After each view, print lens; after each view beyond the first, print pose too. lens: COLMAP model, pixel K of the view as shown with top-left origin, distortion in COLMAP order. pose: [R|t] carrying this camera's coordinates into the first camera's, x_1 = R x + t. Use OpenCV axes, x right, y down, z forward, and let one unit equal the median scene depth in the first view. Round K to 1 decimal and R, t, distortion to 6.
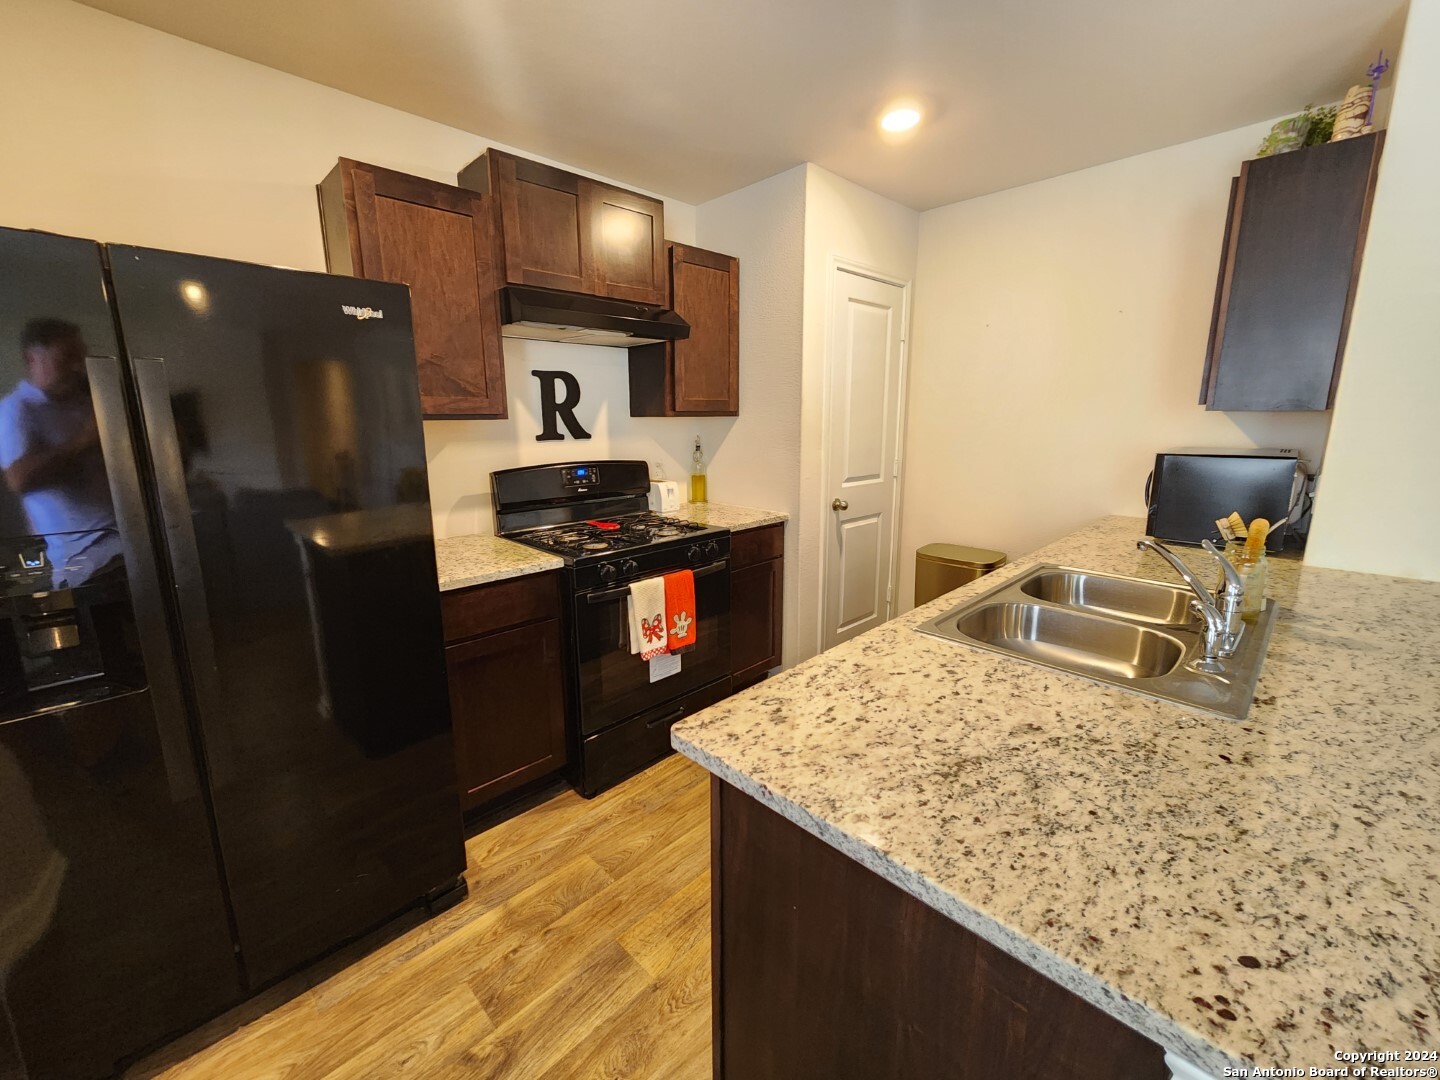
lens RADIAL K [[583.1, 0, 720.0], [0, 583.1, 540.0], [0, 0, 1]] dist [-0.002907, -0.000812]
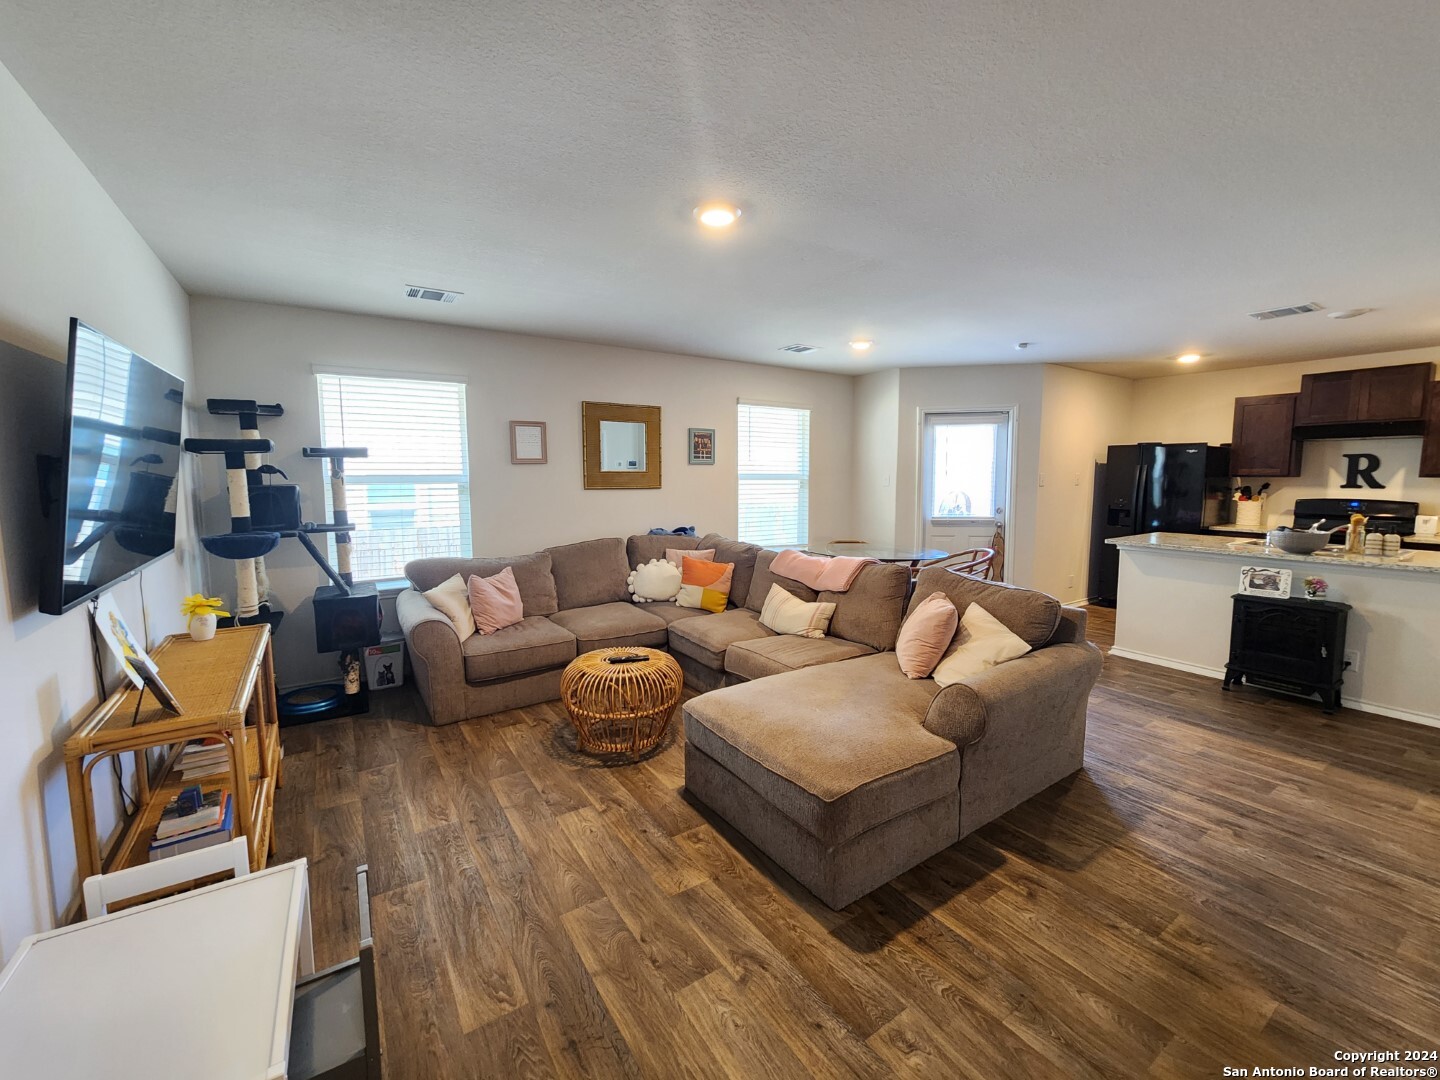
lens RADIAL K [[589.7, 0, 717.9], [0, 589.7, 530.1], [0, 0, 1]] dist [-0.000798, -0.000054]
pose [[-0.198752, 0.102353, -0.974691, 2.204047], [-0.206116, 0.967923, 0.143672, 0.131021], [0.958130, 0.229454, -0.171280, -0.728762]]
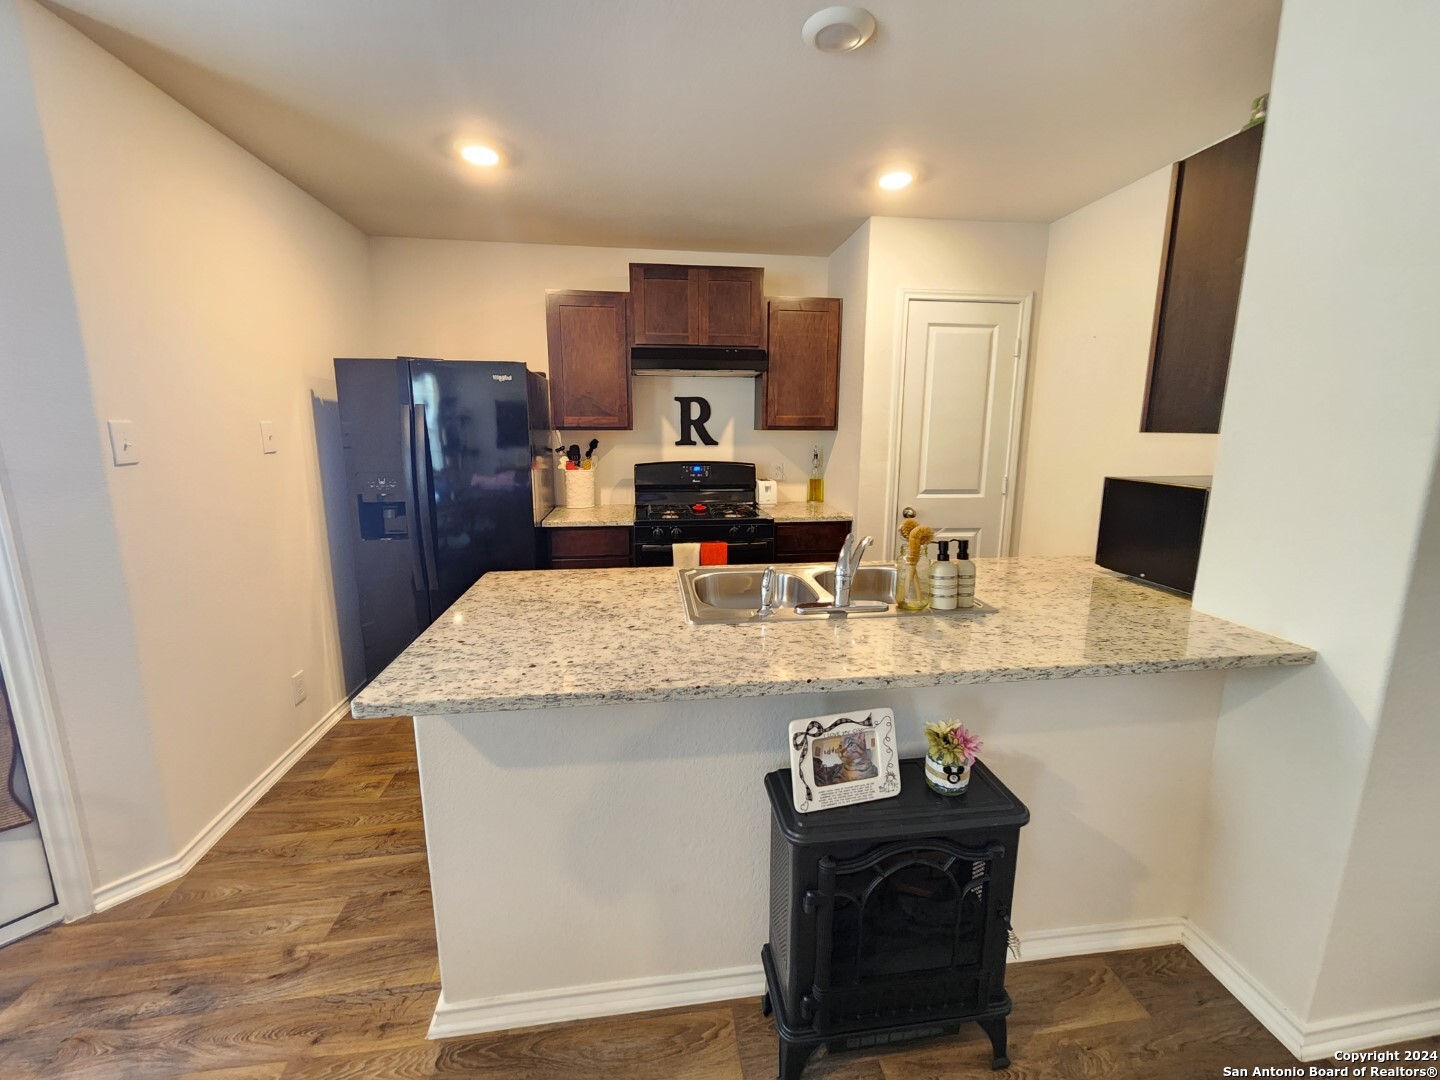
lens RADIAL K [[589.7, 0, 717.9], [0, 589.7, 530.1], [0, 0, 1]] dist [-0.000798, -0.000054]
pose [[0.794670, 0.114733, -0.596100, 0.675096], [-0.136540, 0.990597, 0.008639, 0.011119], [0.591486, 0.074526, 0.802864, -0.095593]]
